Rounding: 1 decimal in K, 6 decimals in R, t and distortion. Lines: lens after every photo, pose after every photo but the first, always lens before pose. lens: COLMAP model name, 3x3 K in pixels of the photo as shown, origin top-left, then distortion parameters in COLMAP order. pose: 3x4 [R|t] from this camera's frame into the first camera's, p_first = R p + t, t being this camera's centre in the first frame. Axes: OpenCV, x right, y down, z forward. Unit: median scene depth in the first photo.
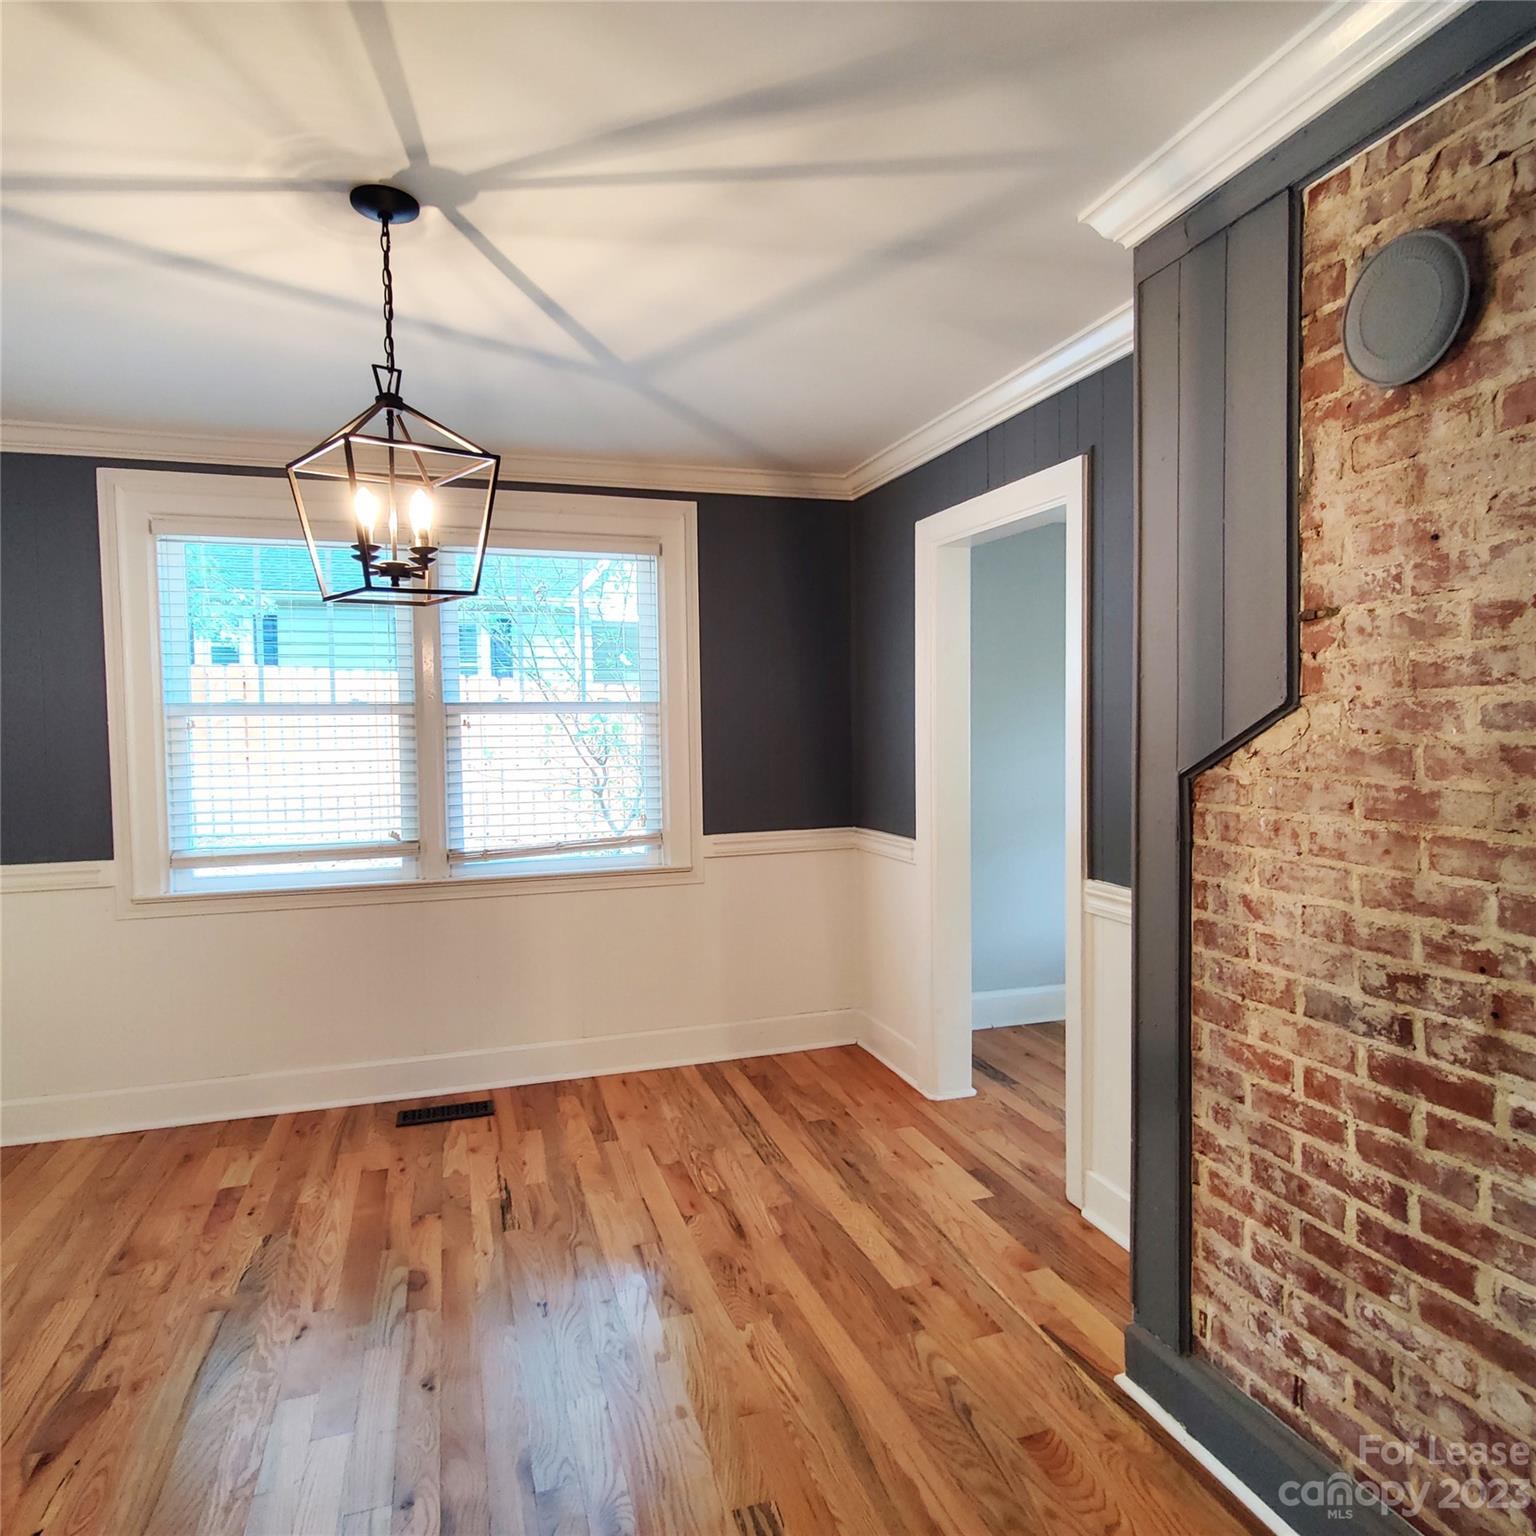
lens RADIAL K [[1003.6, 0, 769.0], [0, 1003.6, 771.8], [0, 0, 1]] dist [0.008681, -0.008835]
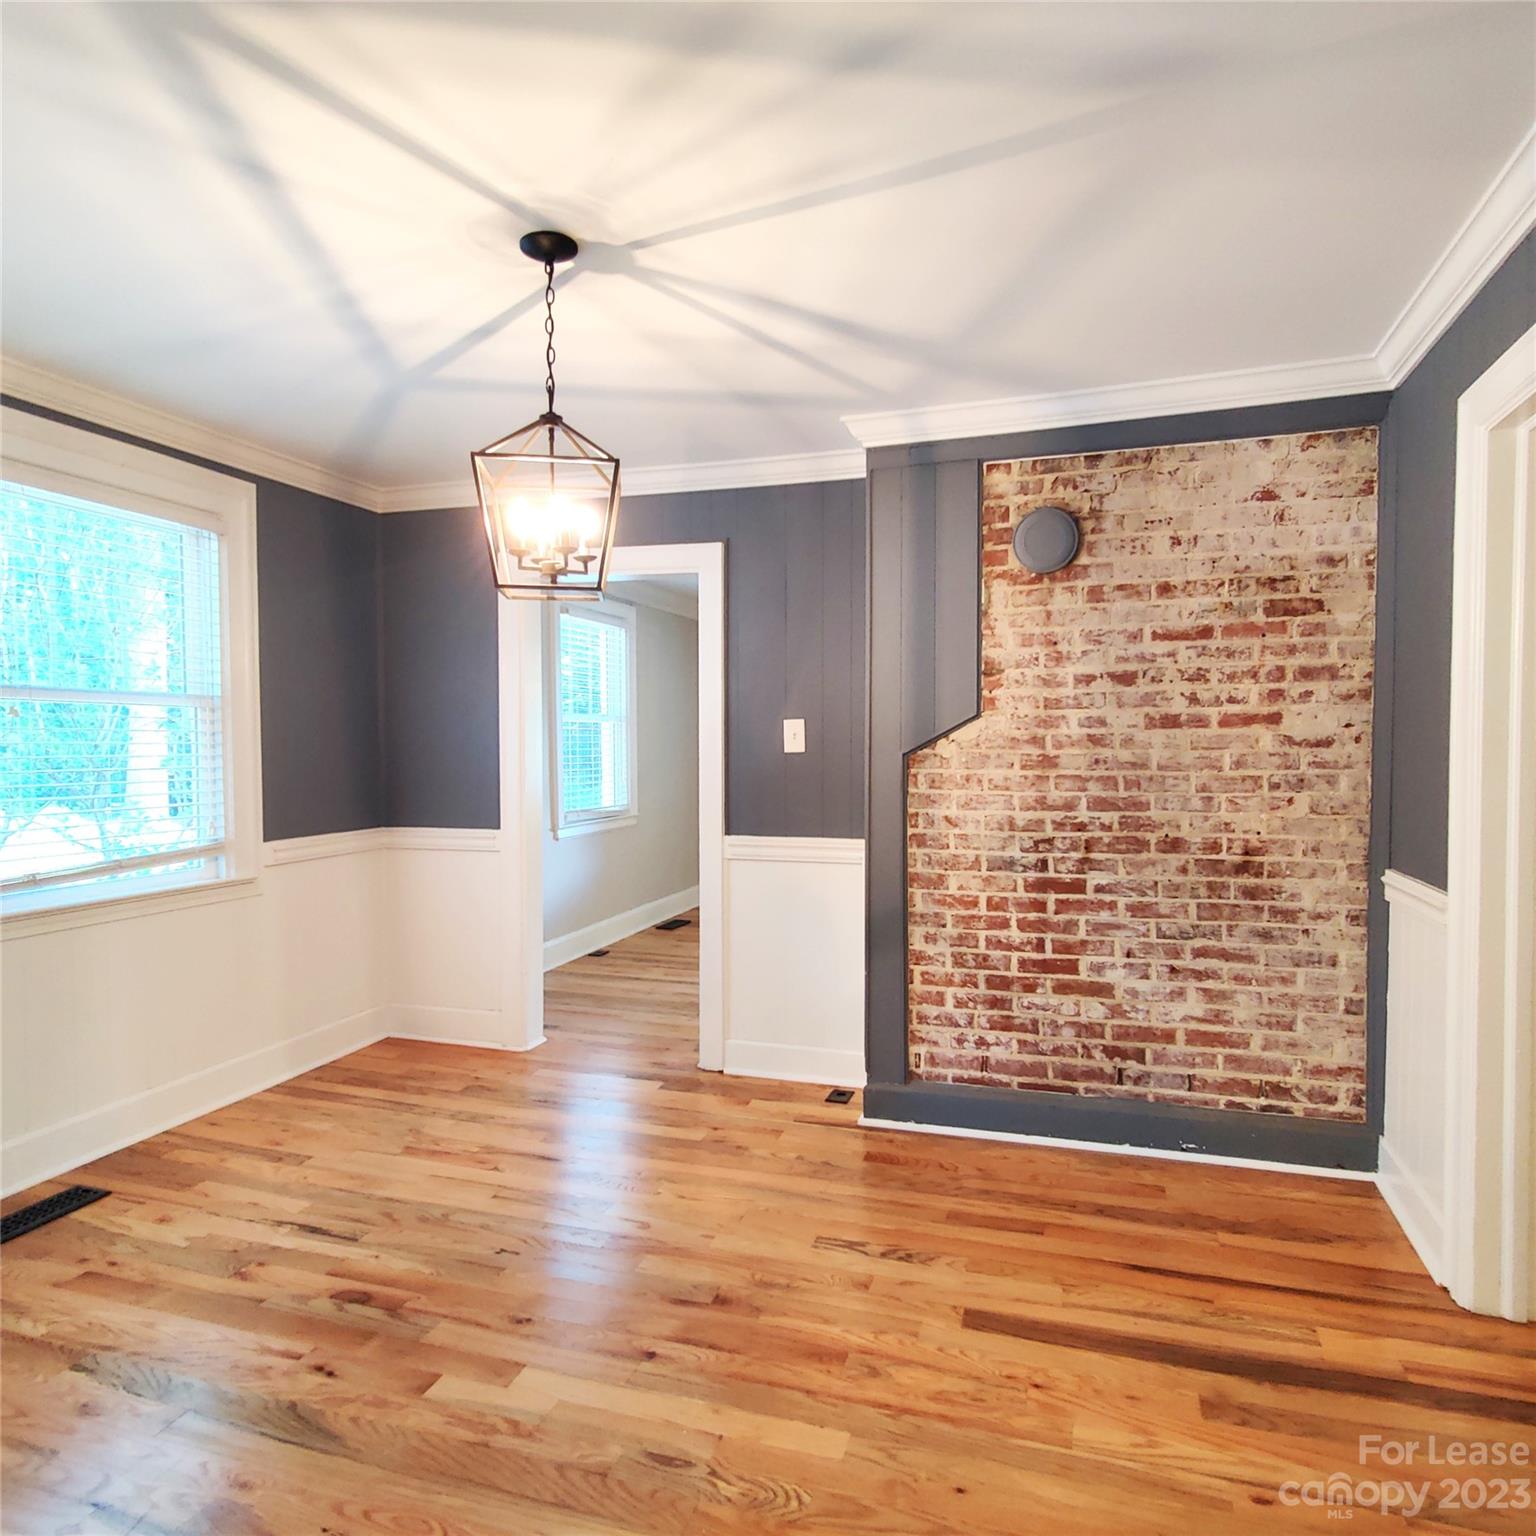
lens RADIAL K [[1003.6, 0, 769.0], [0, 1003.6, 771.8], [0, 0, 1]] dist [0.008681, -0.008835]
pose [[0.582613, -0.009452, 0.812694, -1.376100], [0.029634, 0.999515, -0.009620, 0.052933], [-0.812209, 0.029688, 0.582611, 0.185412]]
